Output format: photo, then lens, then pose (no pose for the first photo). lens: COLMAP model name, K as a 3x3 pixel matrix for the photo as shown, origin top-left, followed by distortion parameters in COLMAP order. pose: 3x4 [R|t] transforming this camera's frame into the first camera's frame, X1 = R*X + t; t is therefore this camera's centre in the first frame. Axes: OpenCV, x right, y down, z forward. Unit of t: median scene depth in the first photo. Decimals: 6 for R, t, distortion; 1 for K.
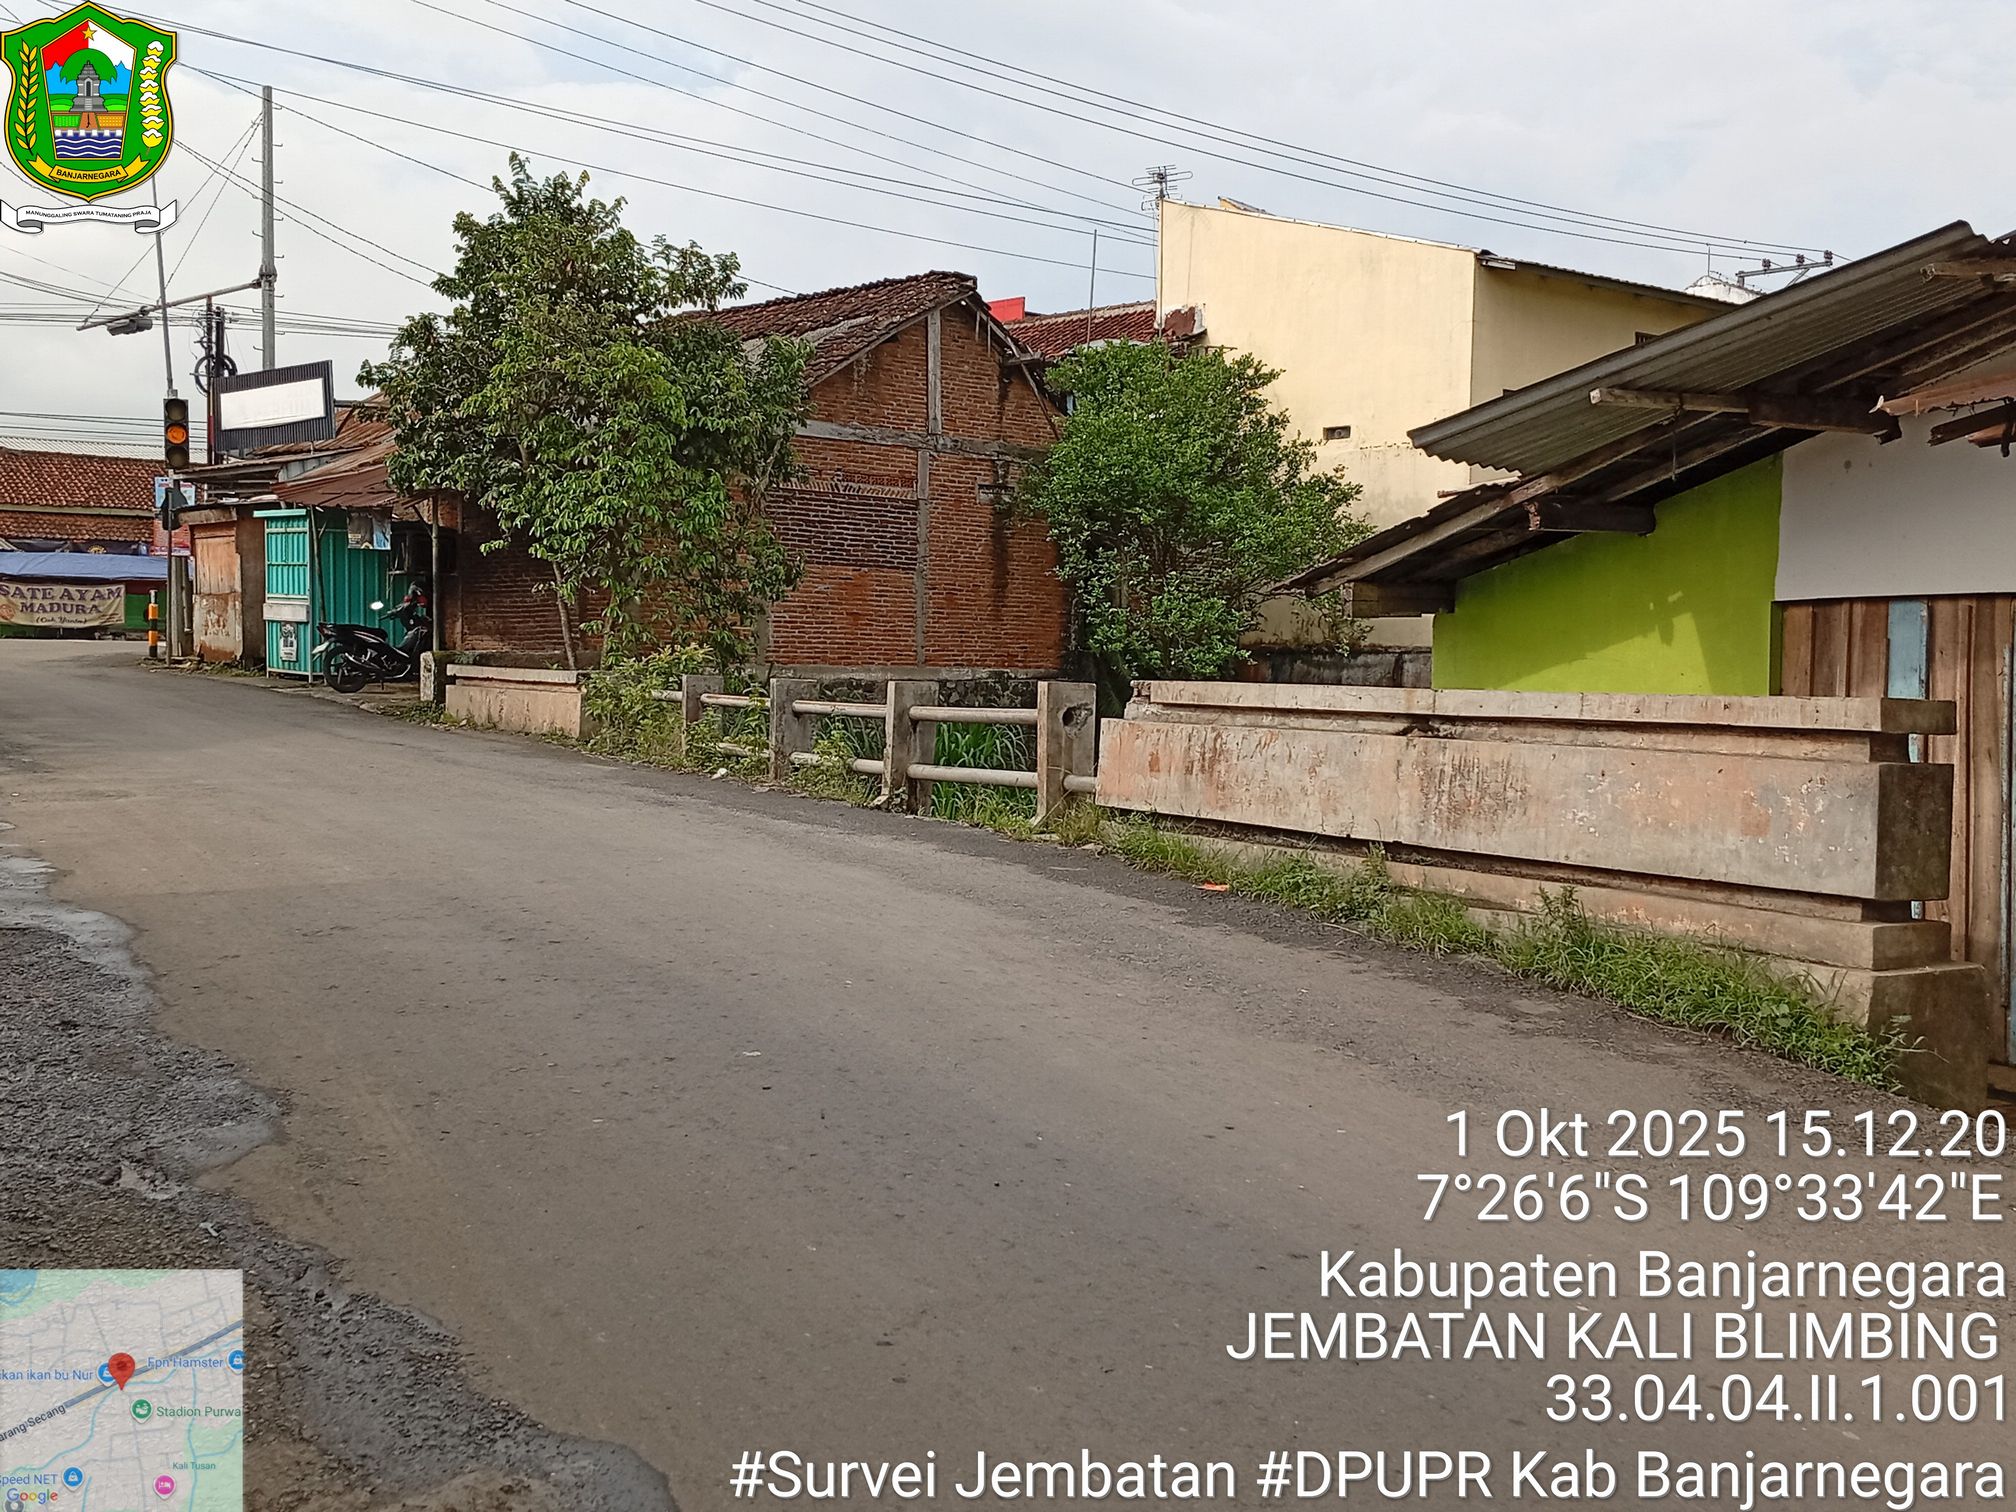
lens RADIAL K [[2247.6, 0, 1043.8], [0, 2247.6, 803.0], [0, 0, 1]] dist [0.148167, -0.376616]
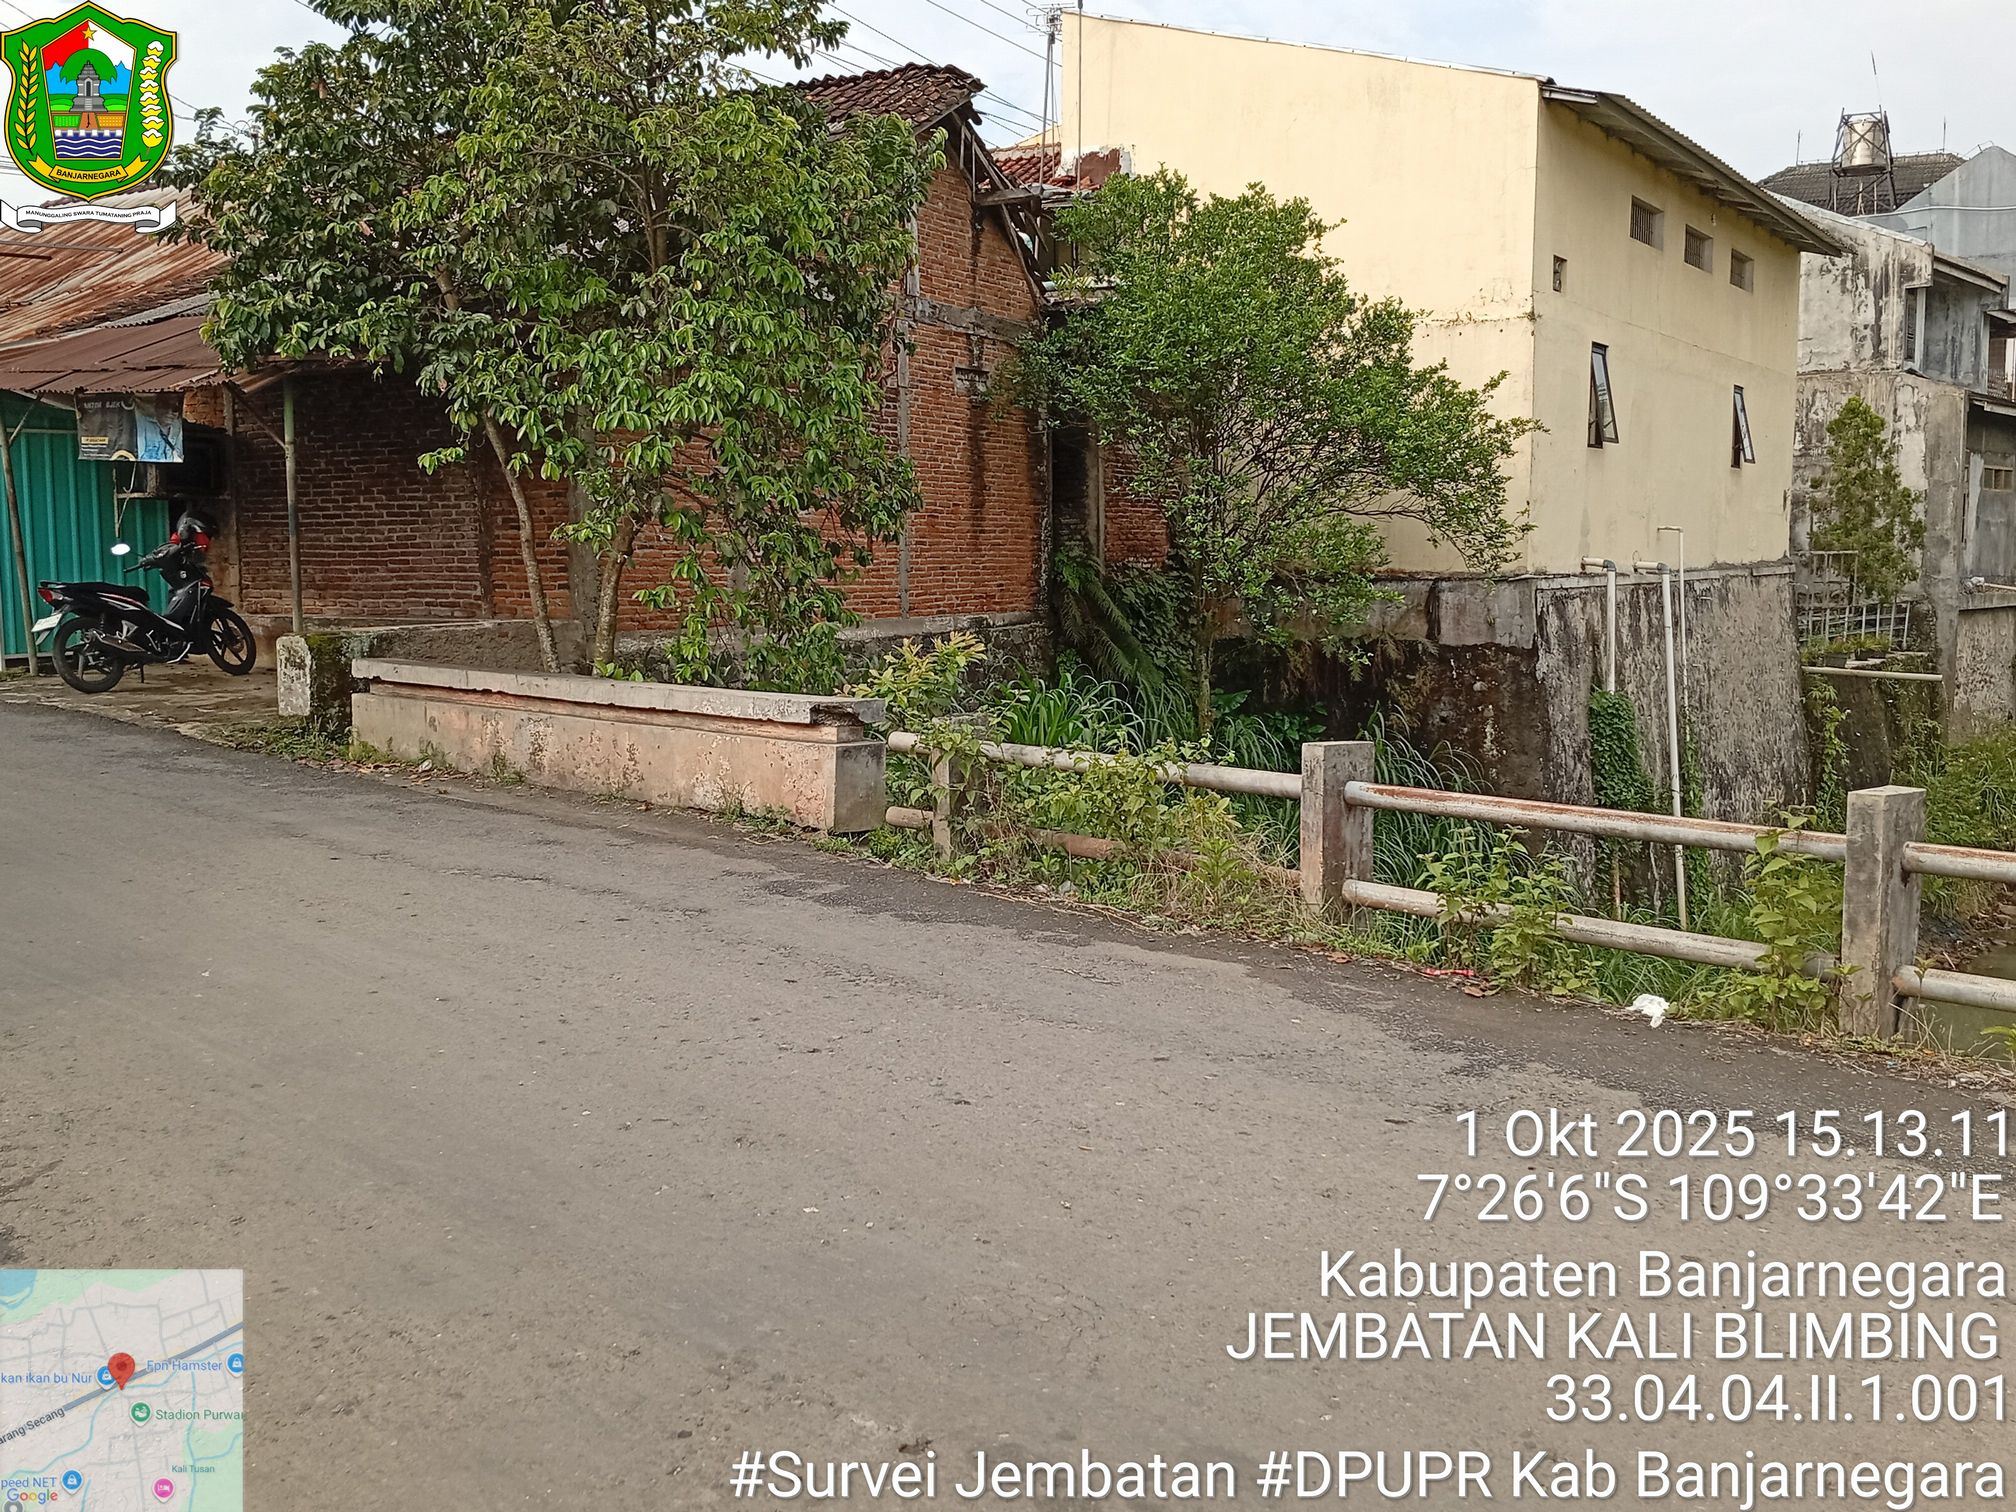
lens RADIAL K [[1957.3, 0, 1009.1], [0, 1957.3, 764.7], [0, 0, 1]] dist [0.130828, -0.266529]
pose [[0.962687, -0.046835, 0.266532, -0.202575], [0.034178, 0.998066, 0.051932, -0.046600], [-0.268449, -0.040885, 0.962426, 0.389895]]
